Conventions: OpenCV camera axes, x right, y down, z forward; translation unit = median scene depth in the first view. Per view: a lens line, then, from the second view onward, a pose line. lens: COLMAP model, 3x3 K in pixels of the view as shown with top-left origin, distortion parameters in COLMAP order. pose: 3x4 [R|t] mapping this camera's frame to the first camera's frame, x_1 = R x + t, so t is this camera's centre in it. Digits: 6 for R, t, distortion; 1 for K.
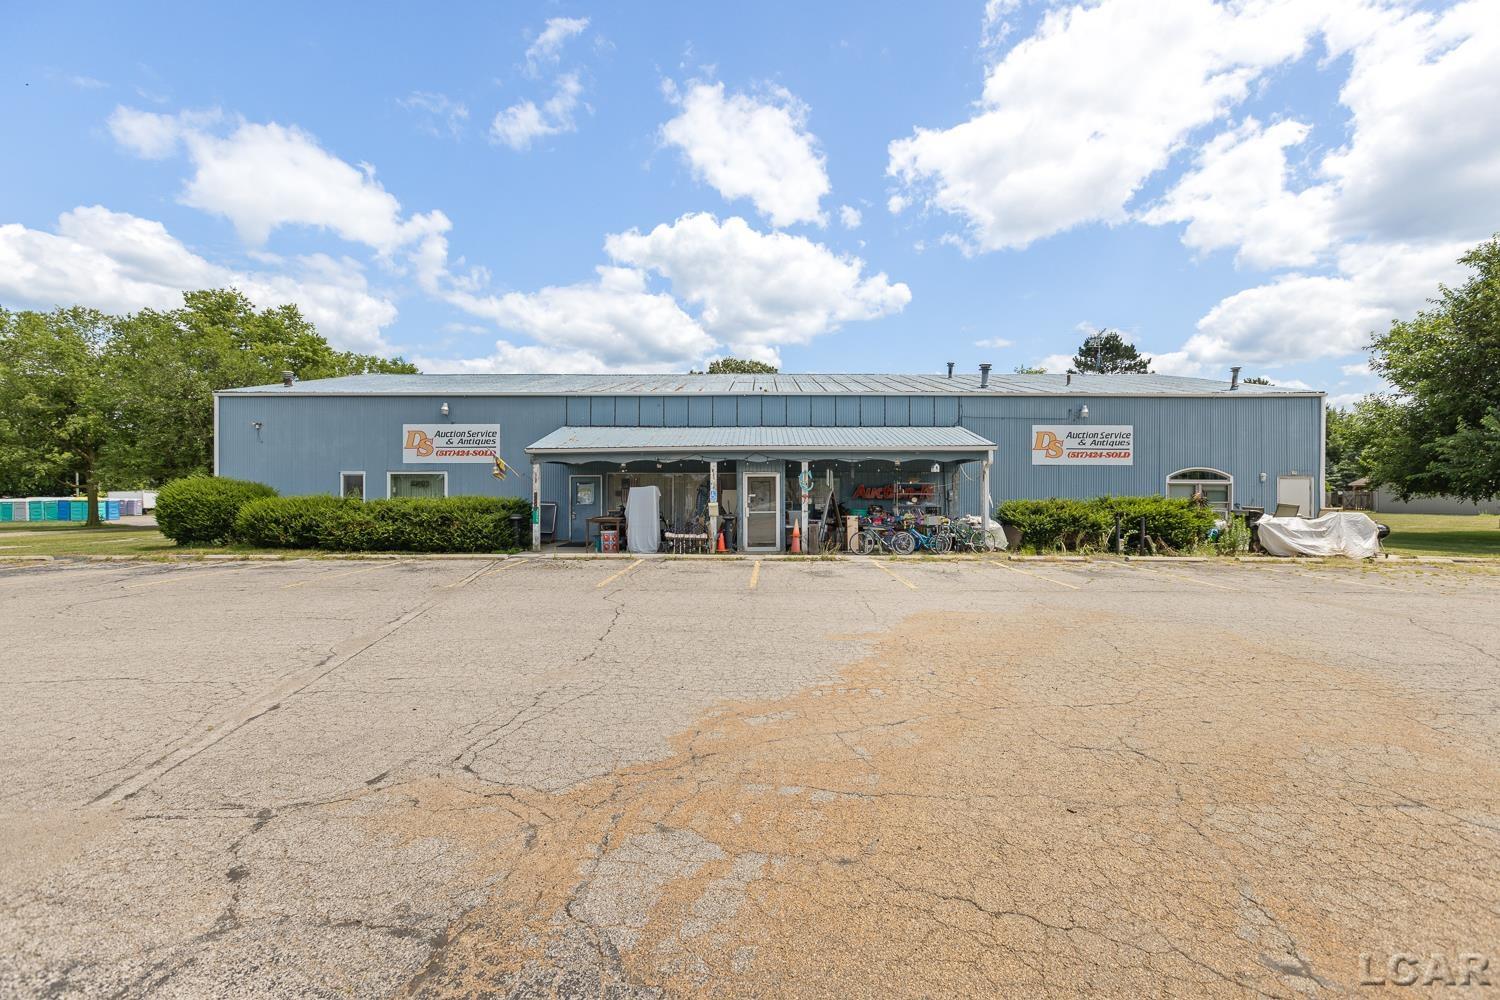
lens RADIAL K [[672.9, 0, 749.7], [0, 672.9, 494.6], [0, 0, 1]] dist [0.000823, 0.000346]
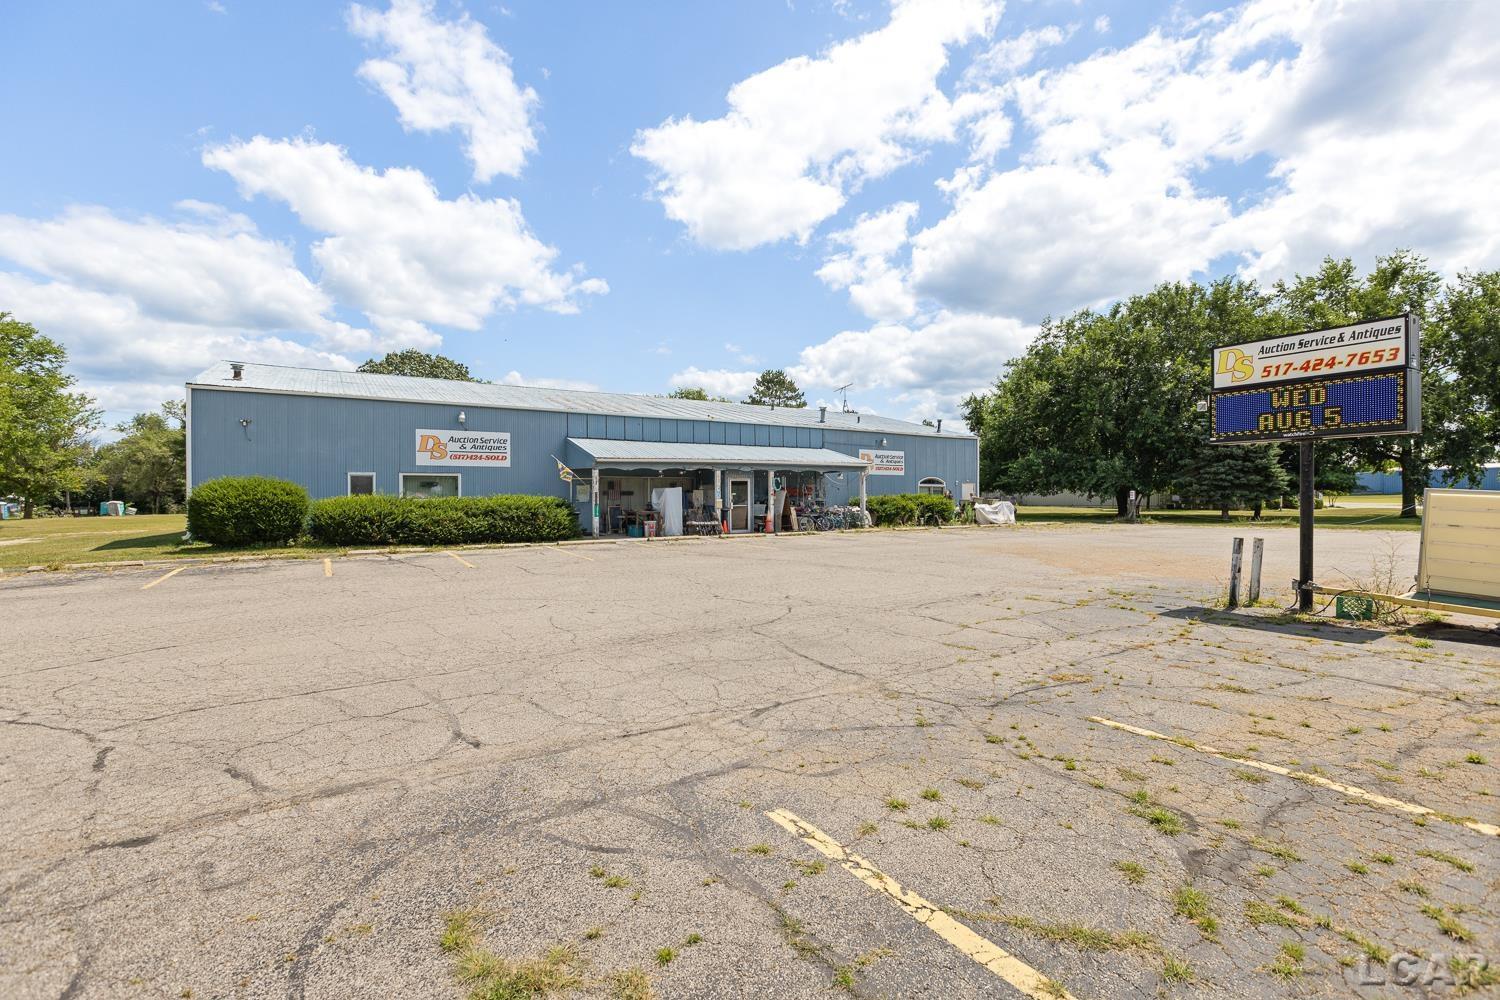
lens RADIAL K [[672.9, 0, 750.3], [0, 672.9, 500.2], [0, 0, 1]] dist [0.000823, 0.000346]
pose [[0.837822, -0.008183, 0.545882, -0.748320], [0.005309, 0.999963, 0.006840, 0.004988], [-0.545917, -0.002833, 0.837834, -0.215260]]
